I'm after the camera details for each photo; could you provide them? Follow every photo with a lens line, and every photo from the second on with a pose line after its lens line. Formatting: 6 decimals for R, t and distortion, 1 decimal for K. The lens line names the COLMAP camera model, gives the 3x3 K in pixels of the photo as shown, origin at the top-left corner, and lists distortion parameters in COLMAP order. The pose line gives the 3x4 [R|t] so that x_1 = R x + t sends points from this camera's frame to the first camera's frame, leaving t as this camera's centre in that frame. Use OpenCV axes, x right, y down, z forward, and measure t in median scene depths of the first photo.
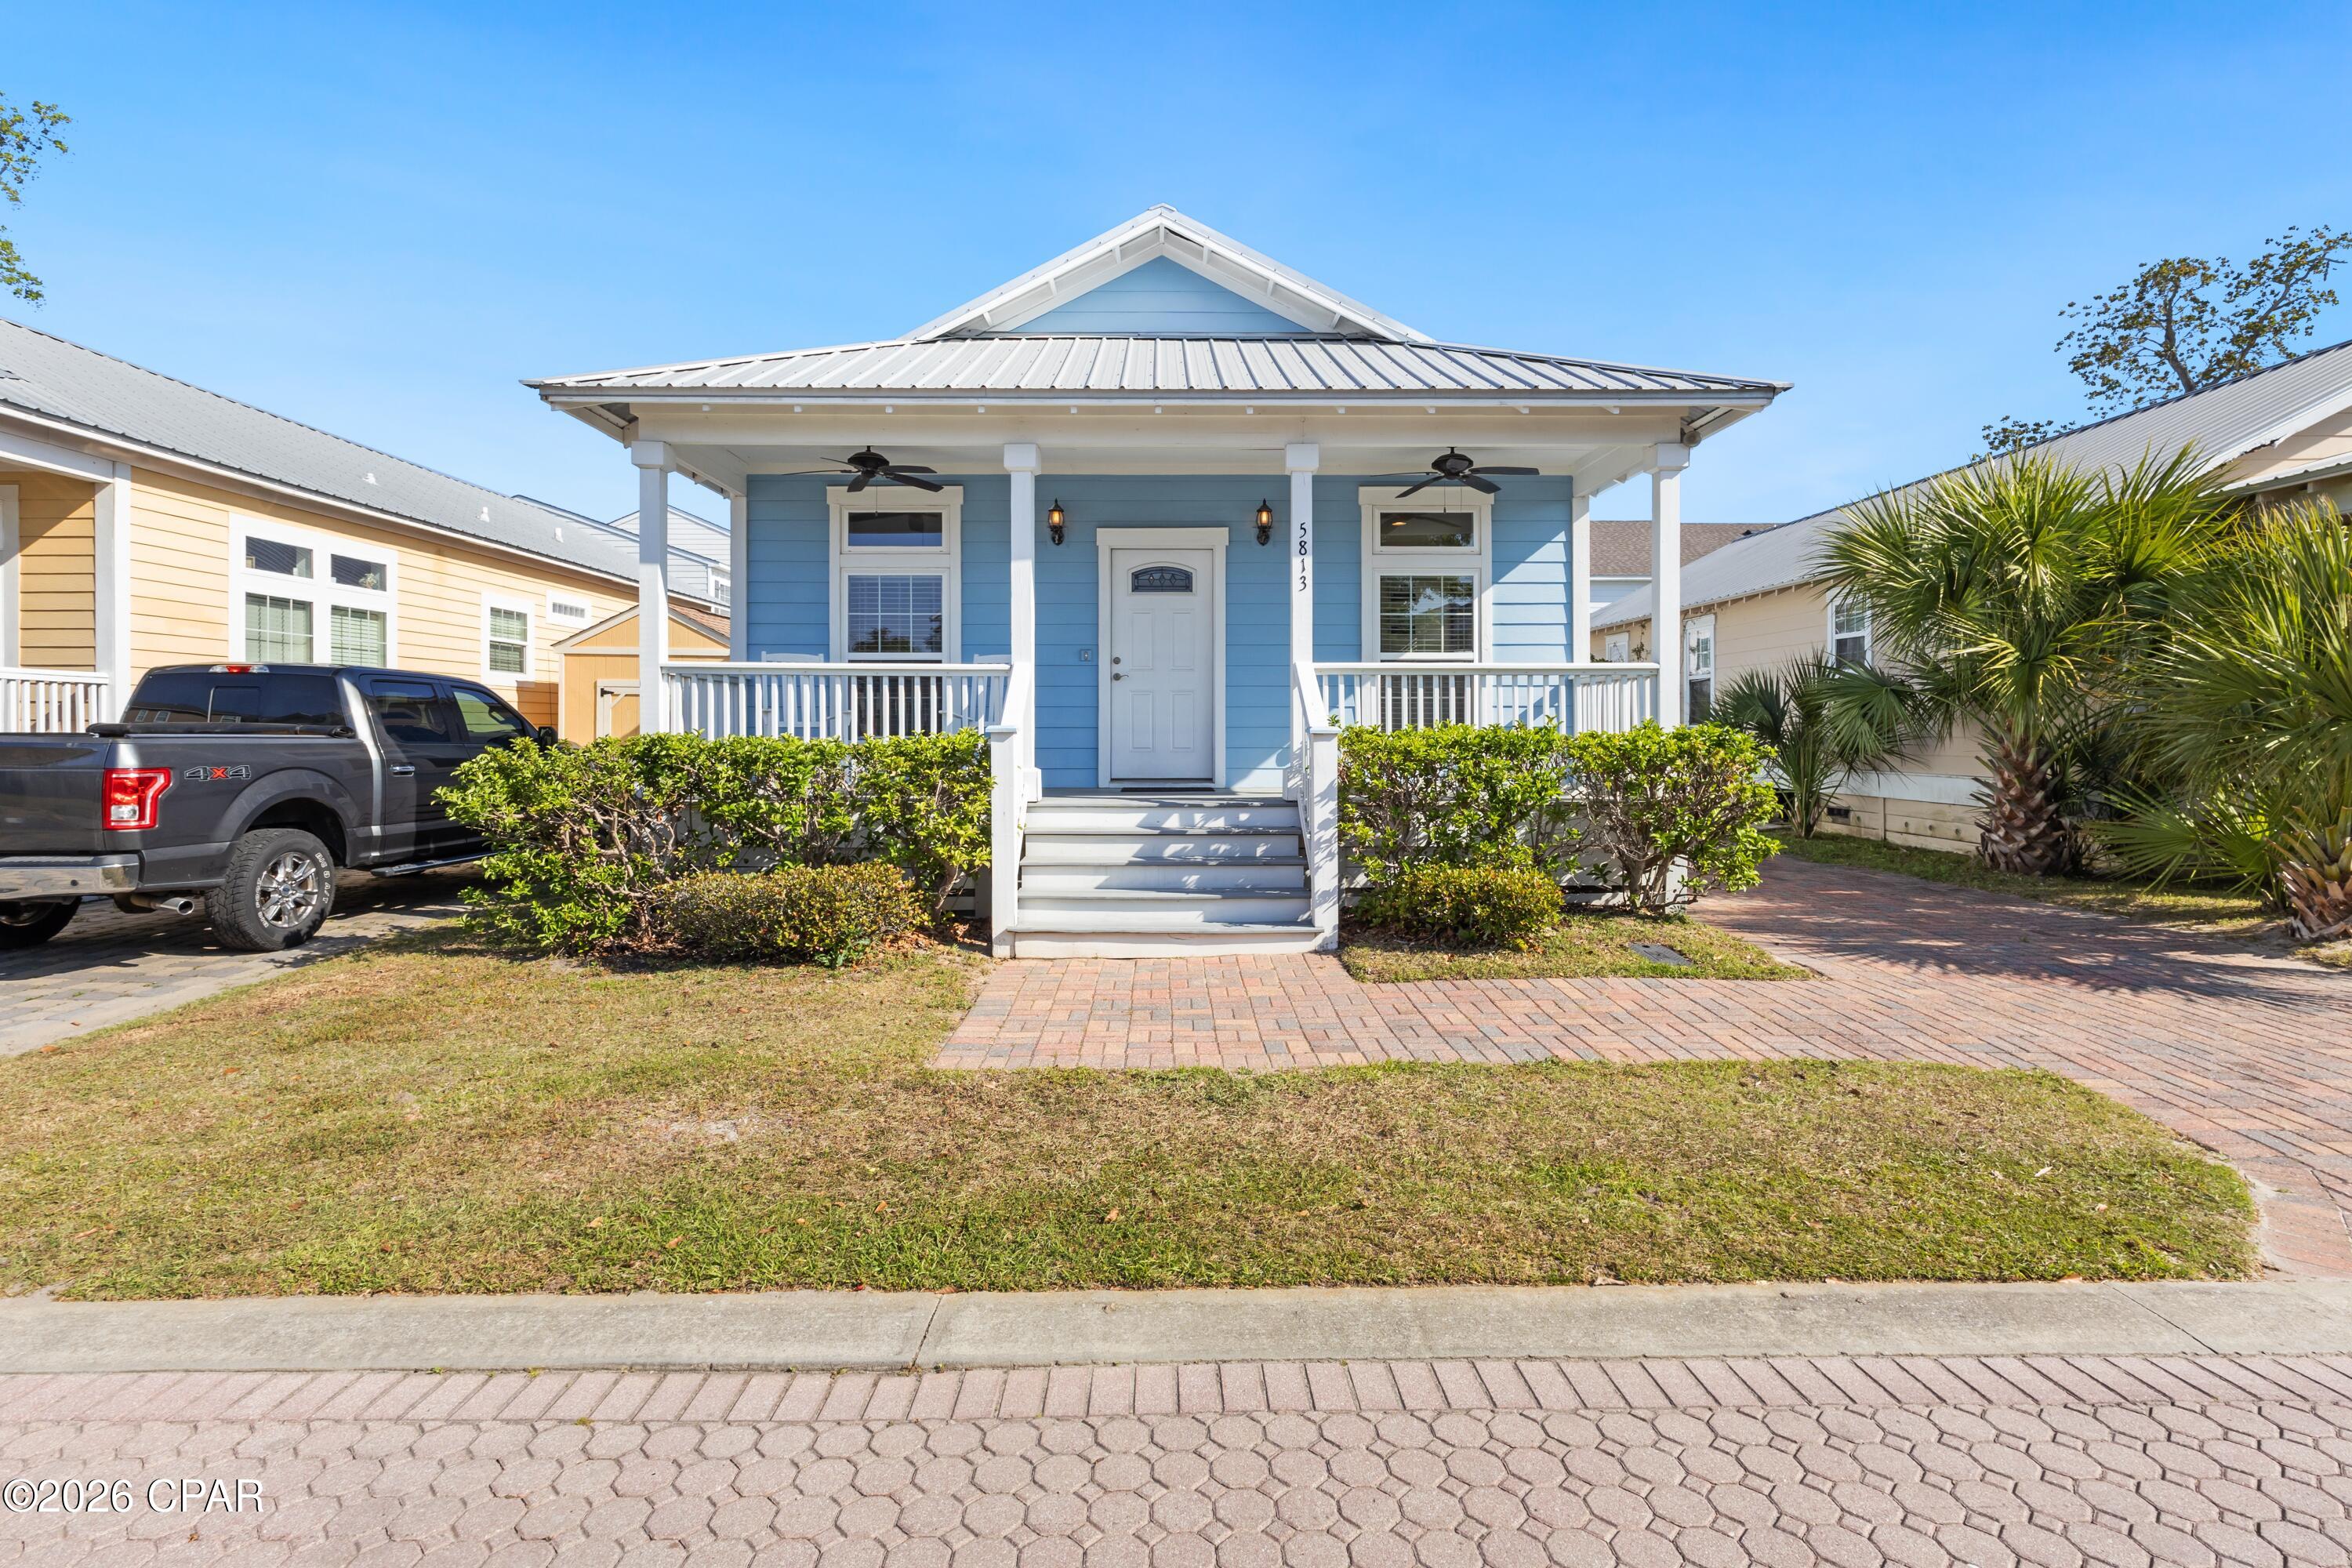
lens RADIAL K [[1109.5, 0, 1173.8], [0, 1109.5, 741.1], [0, 0, 1]] dist [0.002422, 0.000394]
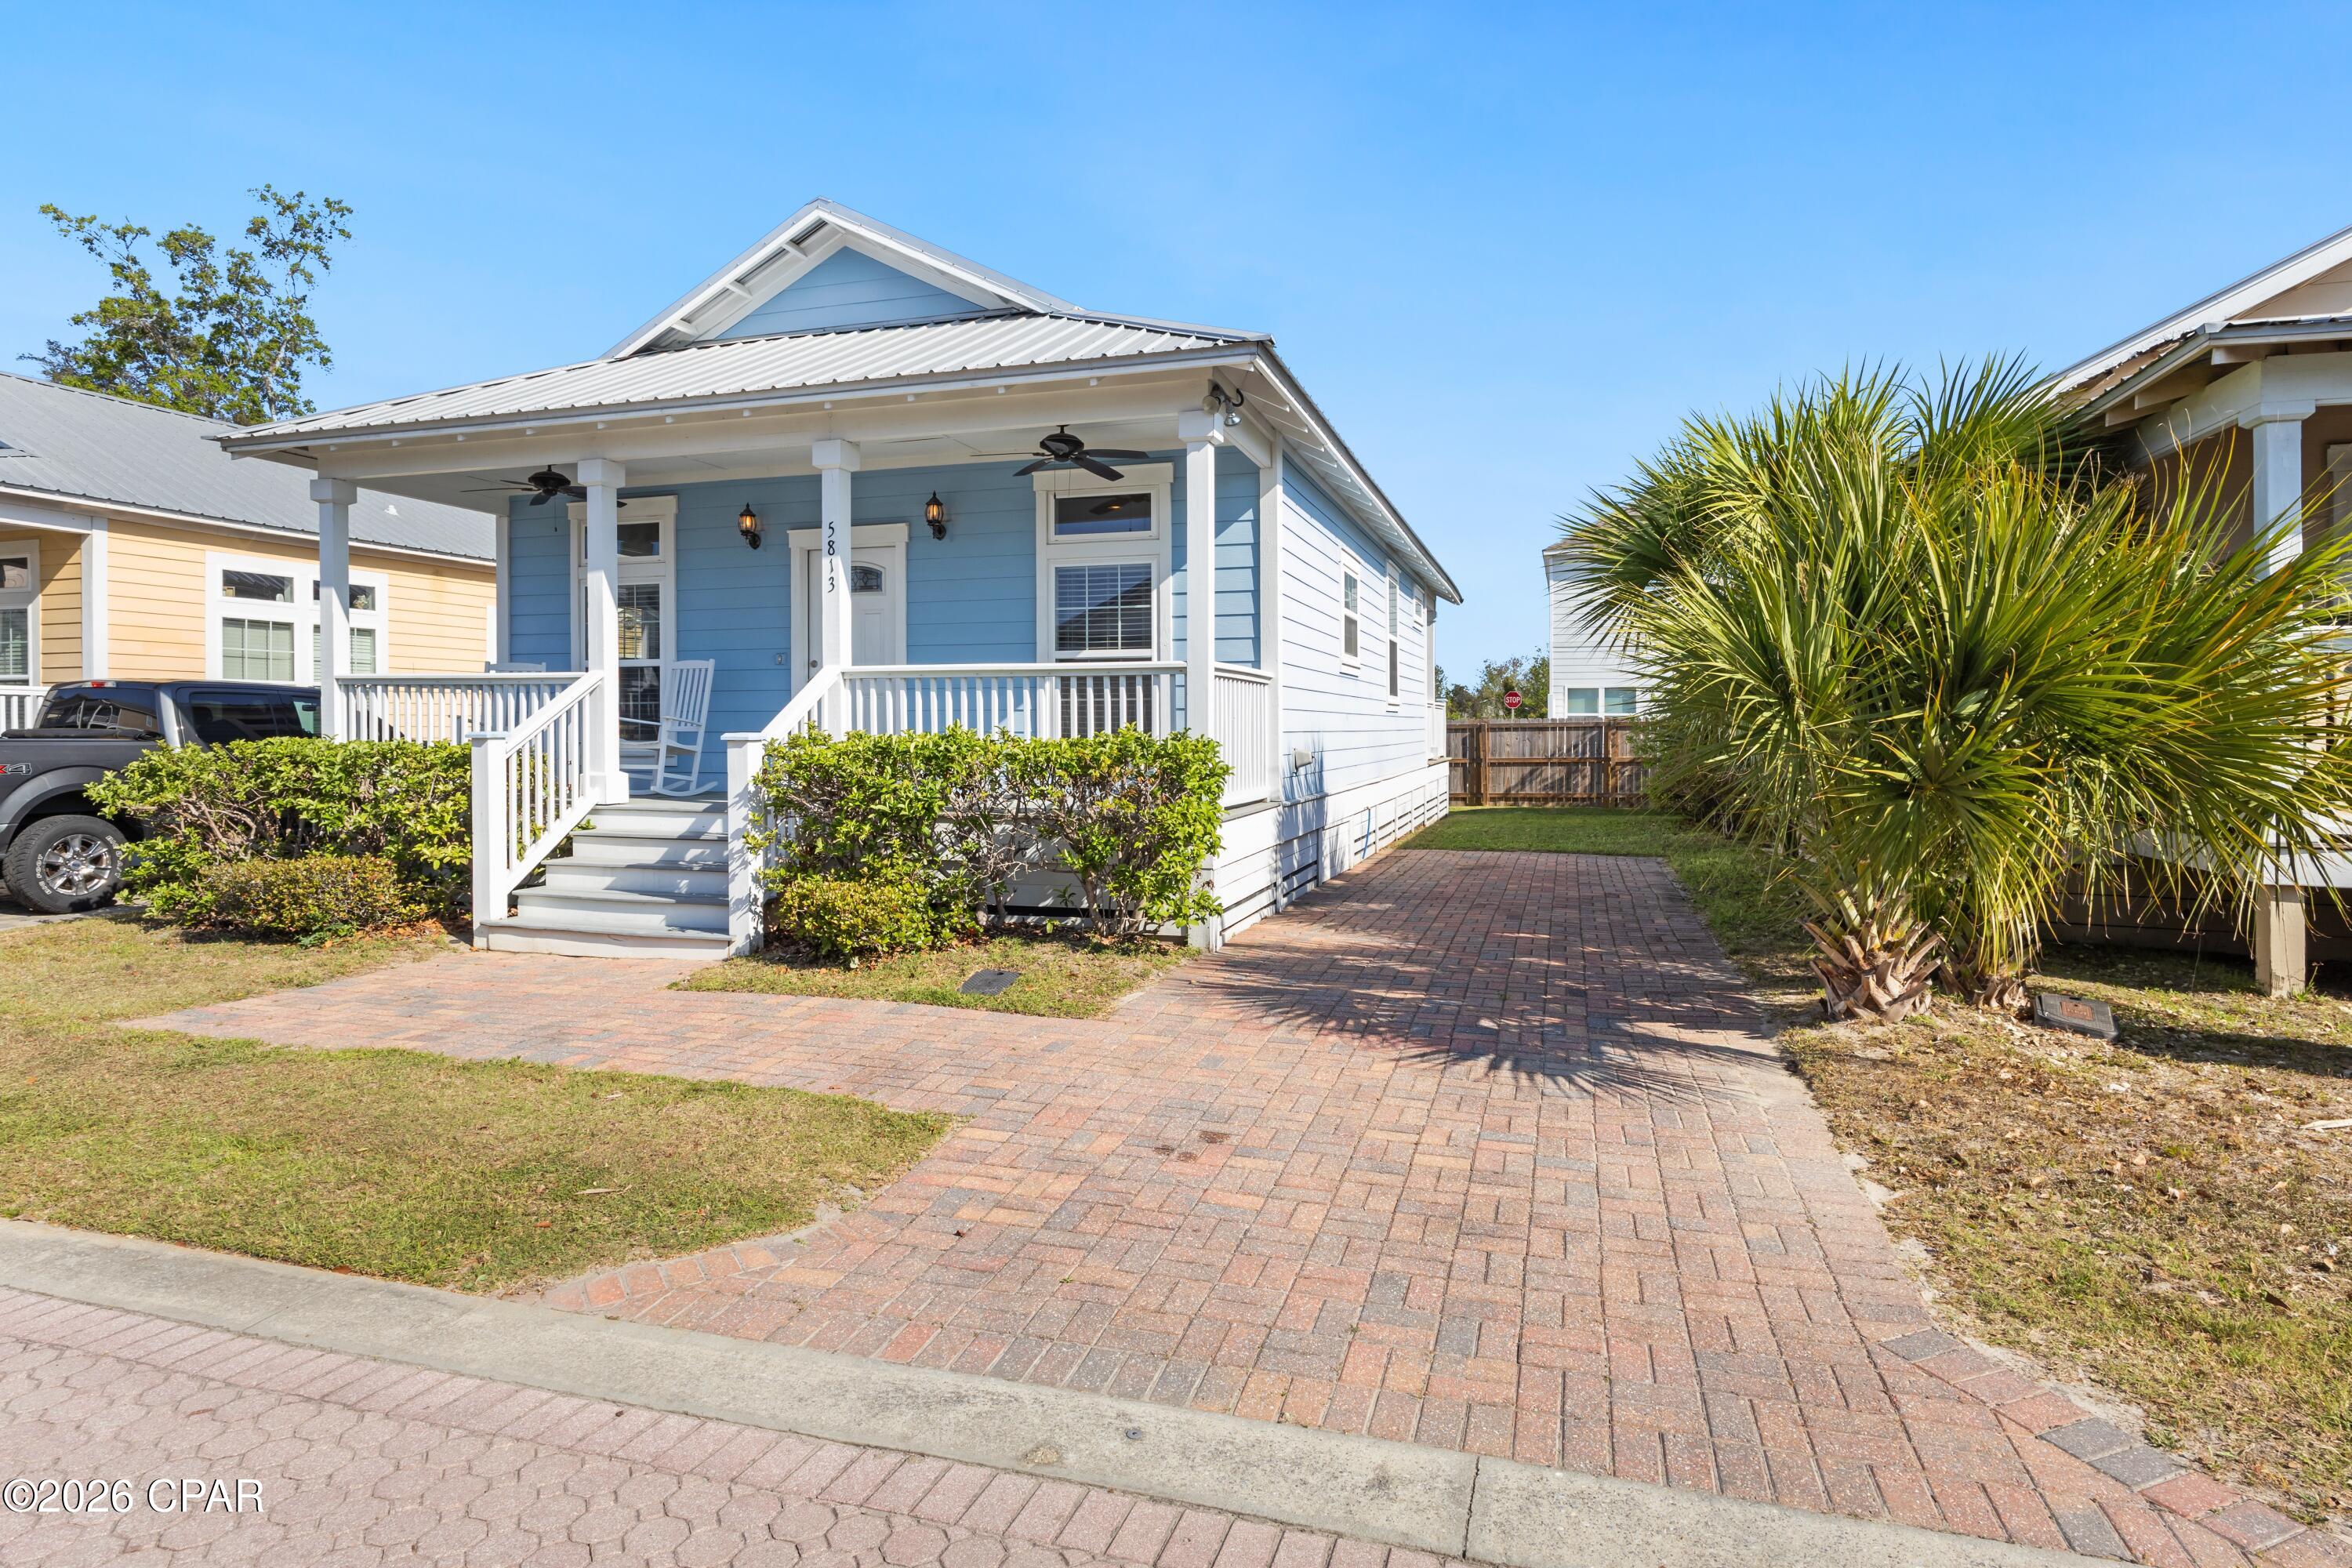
lens RADIAL K [[1266.9, 0, 1178.1], [0, 1266.9, 769.1], [0, 0, 1]] dist [-0.003785, -0.001556]
pose [[0.952692, 0.009535, -0.303787, 0.603031], [-0.003216, 0.999768, 0.021294, -0.004845], [0.303920, -0.019310, 0.952502, 0.029384]]
